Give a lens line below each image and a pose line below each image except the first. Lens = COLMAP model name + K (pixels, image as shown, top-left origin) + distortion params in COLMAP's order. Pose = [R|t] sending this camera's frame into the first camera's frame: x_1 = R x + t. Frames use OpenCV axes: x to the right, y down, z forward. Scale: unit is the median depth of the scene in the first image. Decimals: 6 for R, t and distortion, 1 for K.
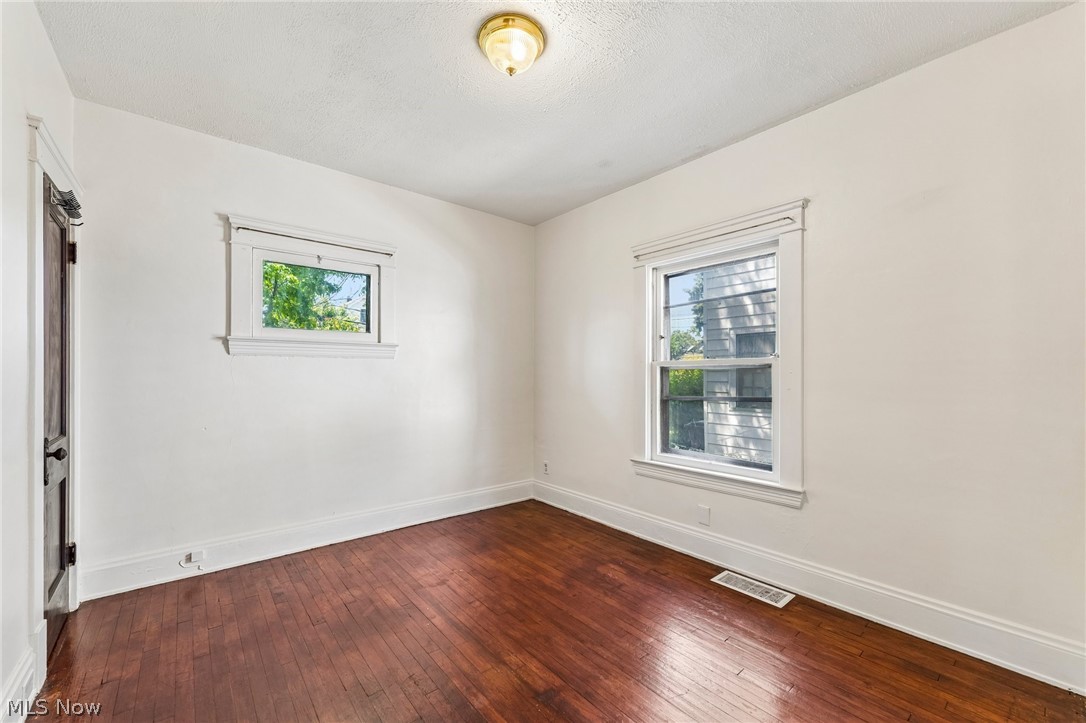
lens RADIAL K [[435.0, 0, 538.5], [0, 435.0, 370.0], [0, 0, 1]] dist [-0.002319, 0.000407]
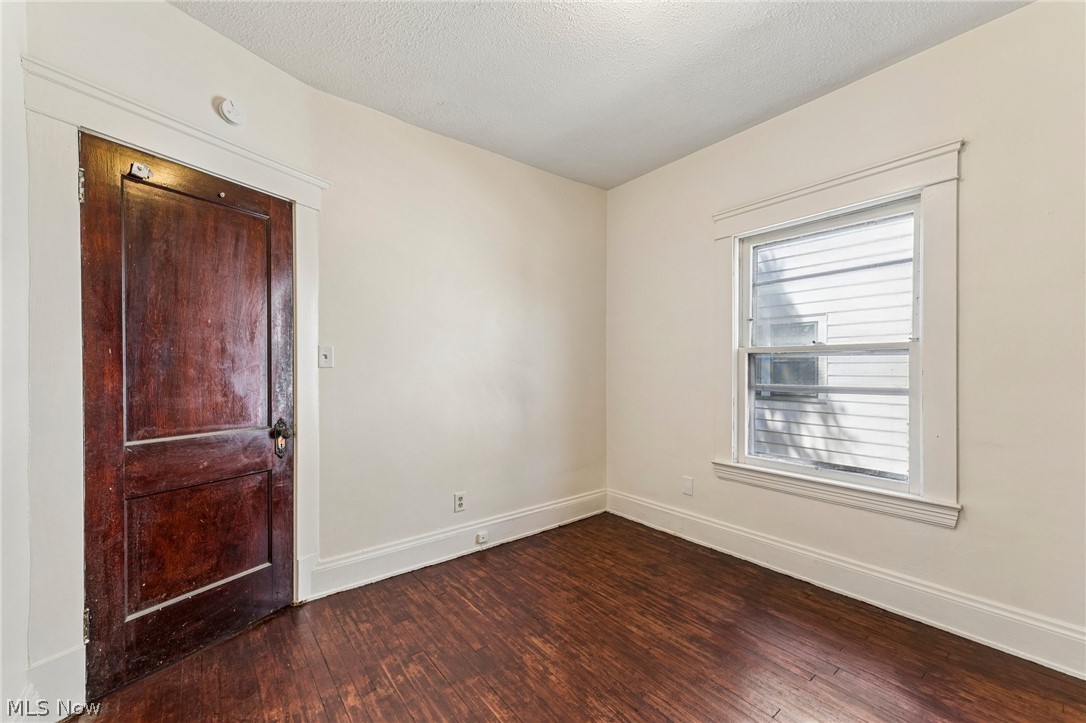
lens RADIAL K [[435.0, 0, 539.0], [0, 435.0, 364.4], [0, 0, 1]] dist [-0.002319, 0.000407]
pose [[0.999582, -0.009014, -0.027455, -0.119956], [0.009246, 0.999922, 0.008337, 0.001738], [0.027378, -0.008588, 0.999588, 0.149122]]
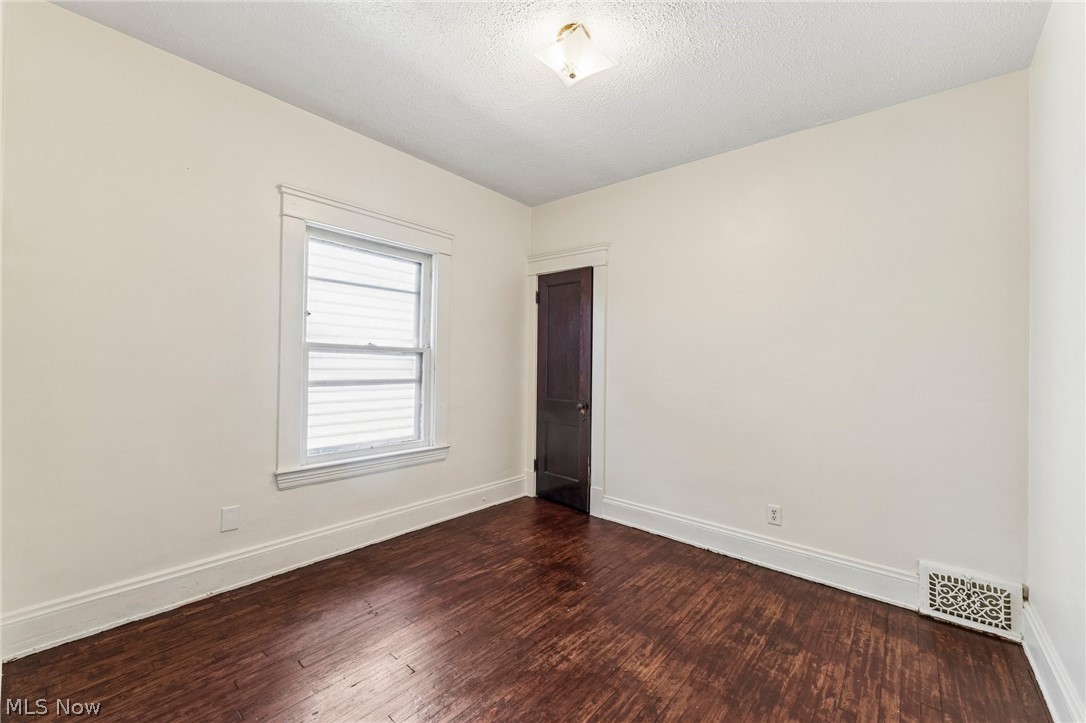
lens RADIAL K [[435.0, 0, 534.3], [0, 435.0, 359.9], [0, 0, 1]] dist [-0.002319, 0.000407]
pose [[-0.165943, -0.000727, 0.986135, -0.671000], [-0.032450, 0.999462, -0.004724, 0.002875], [-0.985601, -0.032784, -0.165878, 0.805134]]
